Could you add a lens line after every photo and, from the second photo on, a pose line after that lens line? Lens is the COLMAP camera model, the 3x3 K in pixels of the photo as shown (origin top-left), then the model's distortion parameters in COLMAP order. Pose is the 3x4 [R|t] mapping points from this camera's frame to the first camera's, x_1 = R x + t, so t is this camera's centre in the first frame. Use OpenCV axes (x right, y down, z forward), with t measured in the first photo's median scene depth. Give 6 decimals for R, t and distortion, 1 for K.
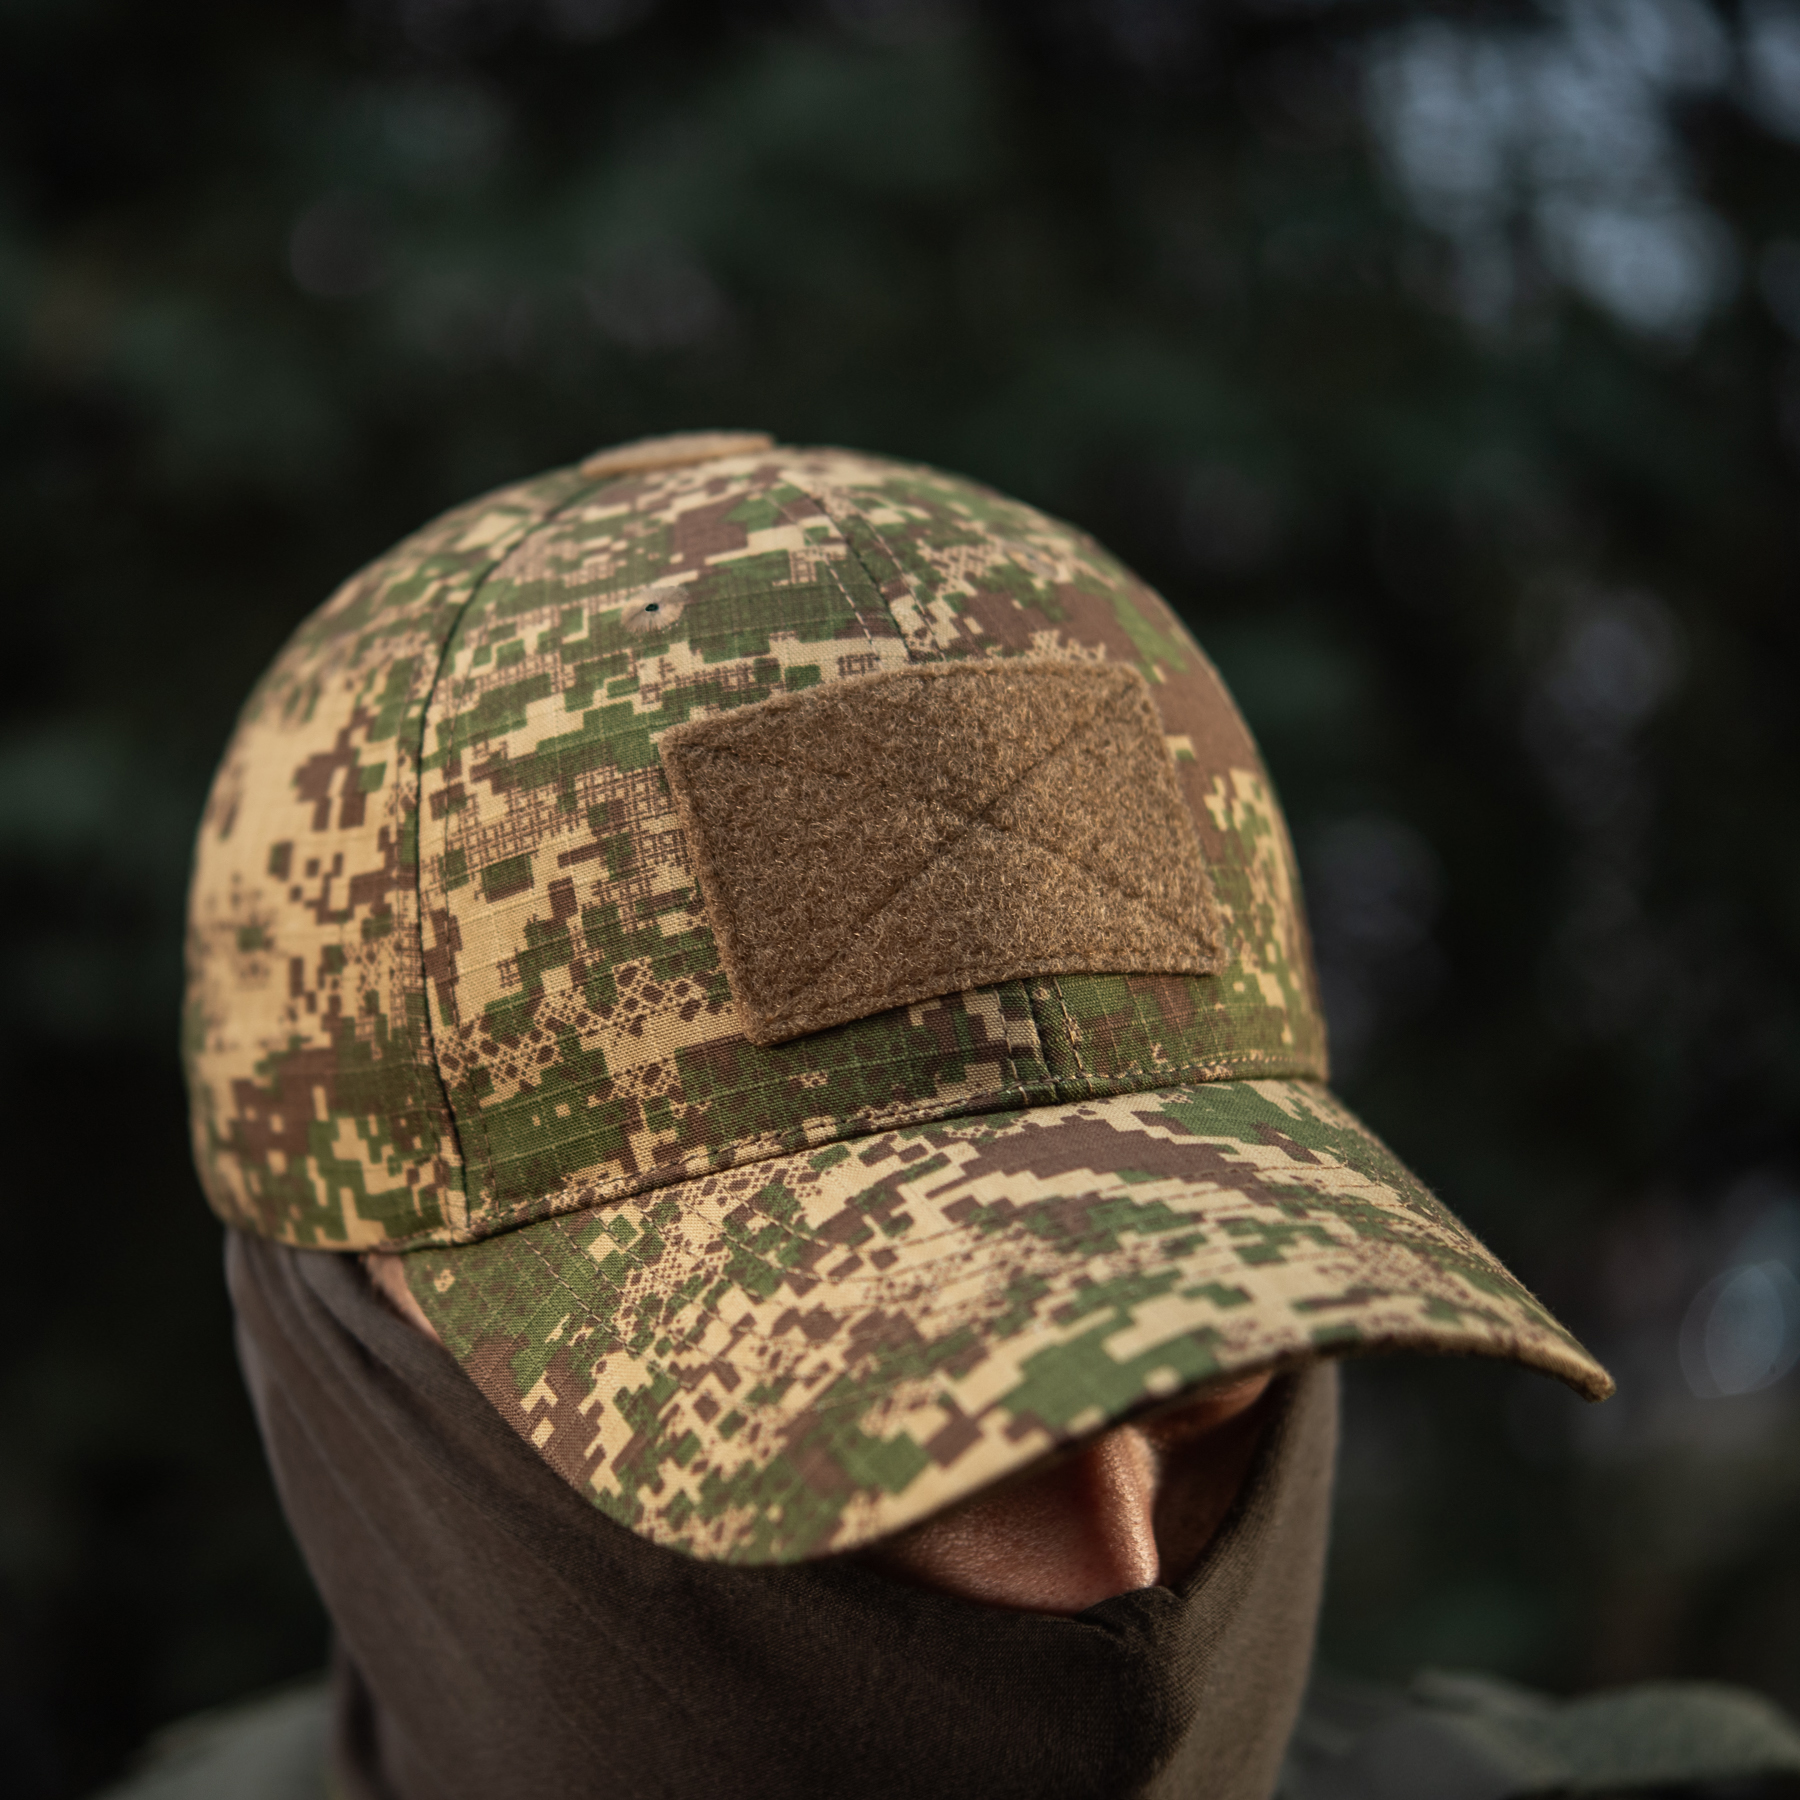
lens RADIAL K [[4863.5, 0, 801.7], [0, 4863.5, 962.0], [0, 0, 1]] dist [-0.124076, 1.562725]
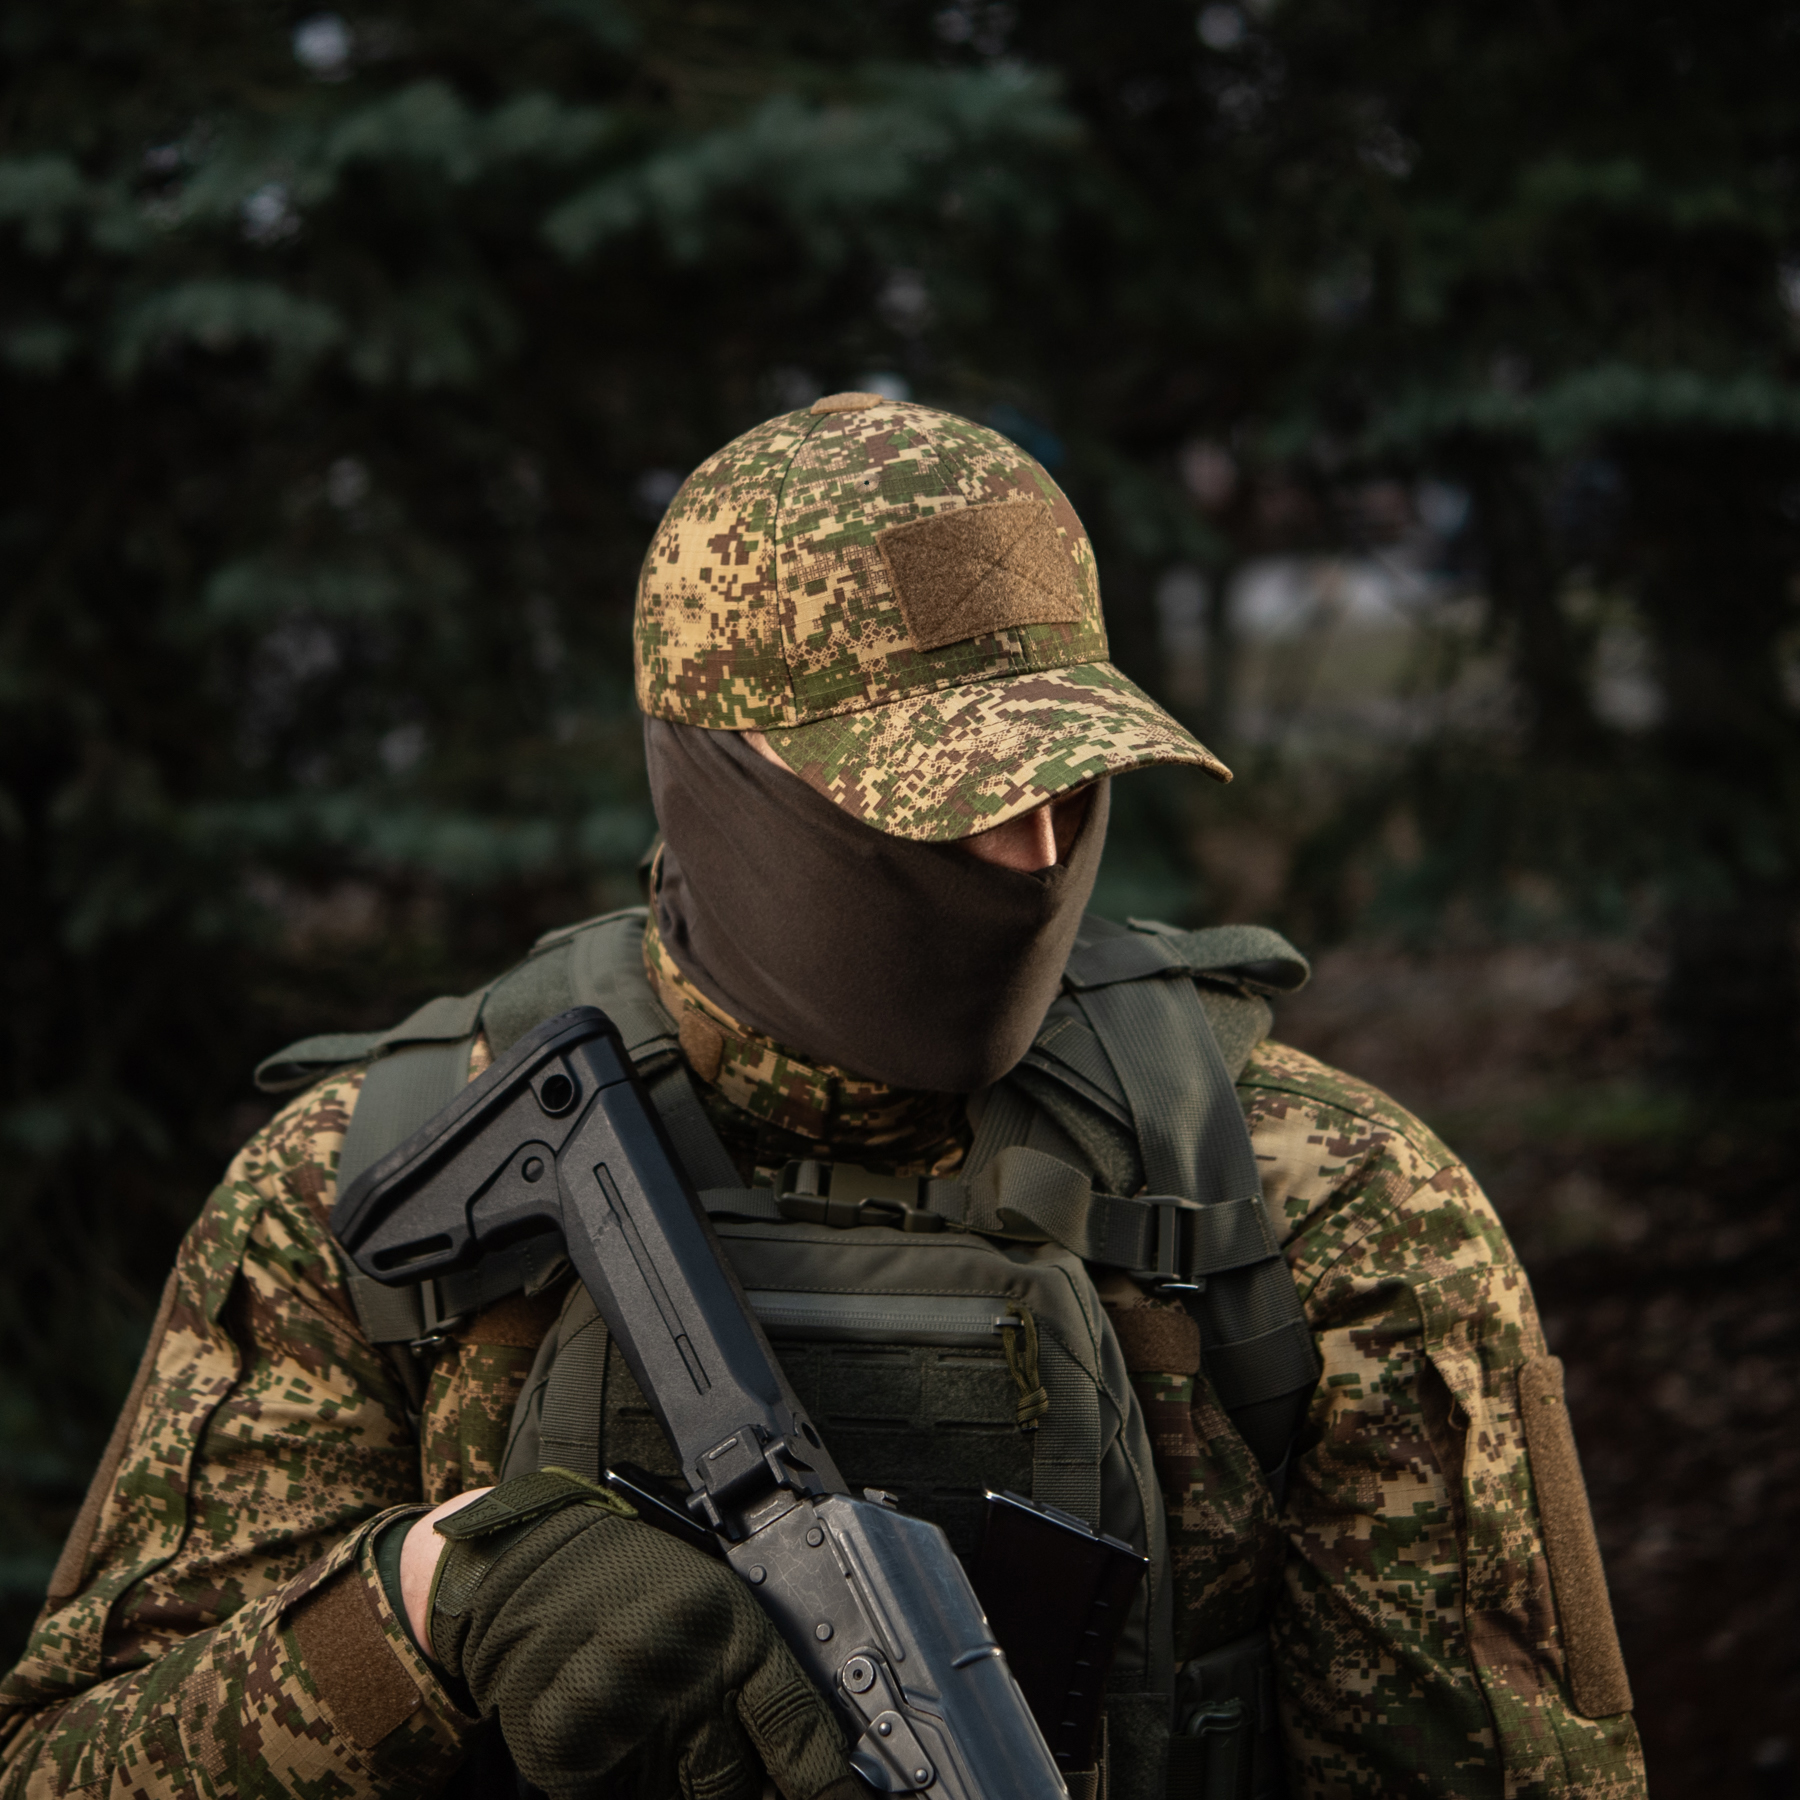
lens RADIAL K [[5562.0, 0, 899.9], [0, 5562.0, 898.8], [0, 0, 1]] dist [-0.328182, -0.056089]
pose [[0.986793, -0.010763, 0.161629, -0.508384], [-0.003845, 0.995953, 0.089793, -0.120667], [-0.161941, -0.089229, 0.982758, -1.986195]]
